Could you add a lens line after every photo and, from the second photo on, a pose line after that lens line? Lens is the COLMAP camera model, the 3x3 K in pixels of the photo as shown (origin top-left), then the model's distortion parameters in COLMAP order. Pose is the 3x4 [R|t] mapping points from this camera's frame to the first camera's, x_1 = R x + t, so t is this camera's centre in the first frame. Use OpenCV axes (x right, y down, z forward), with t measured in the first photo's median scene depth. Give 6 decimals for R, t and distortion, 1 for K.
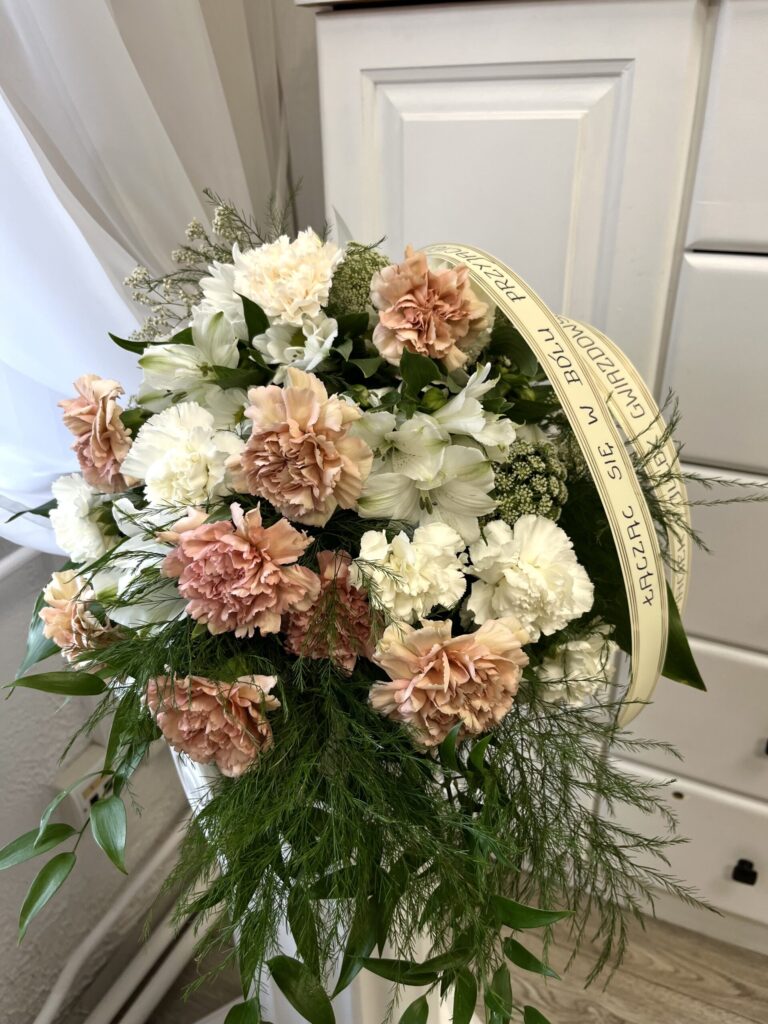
lens RADIAL K [[797.4, 0, 382.7], [0, 797.4, 500.4], [0, 0, 1]] dist [0.048136, -0.095425]
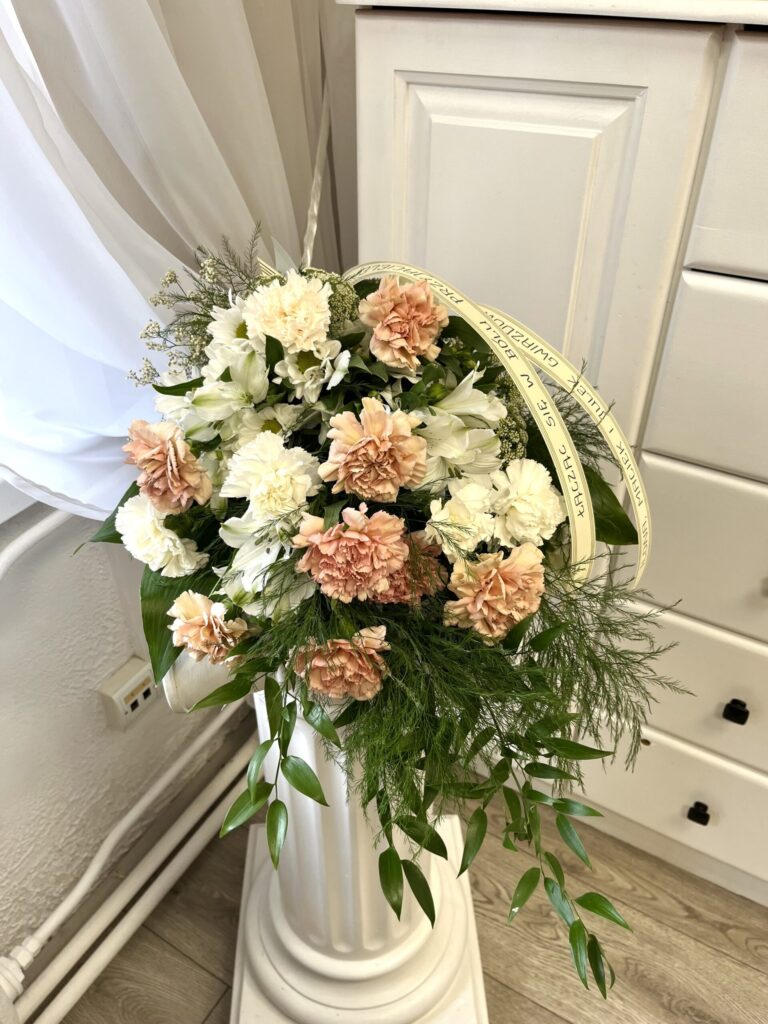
lens RADIAL K [[797.4, 0, 388.0], [0, 797.4, 492.6], [0, 0, 1]] dist [0.048136, -0.095425]
pose [[0.995954, 0.069098, -0.057451, 0.054110], [-0.061637, 0.990515, 0.122805, -0.099085], [0.065392, -0.118767, 0.990767, -0.095932]]
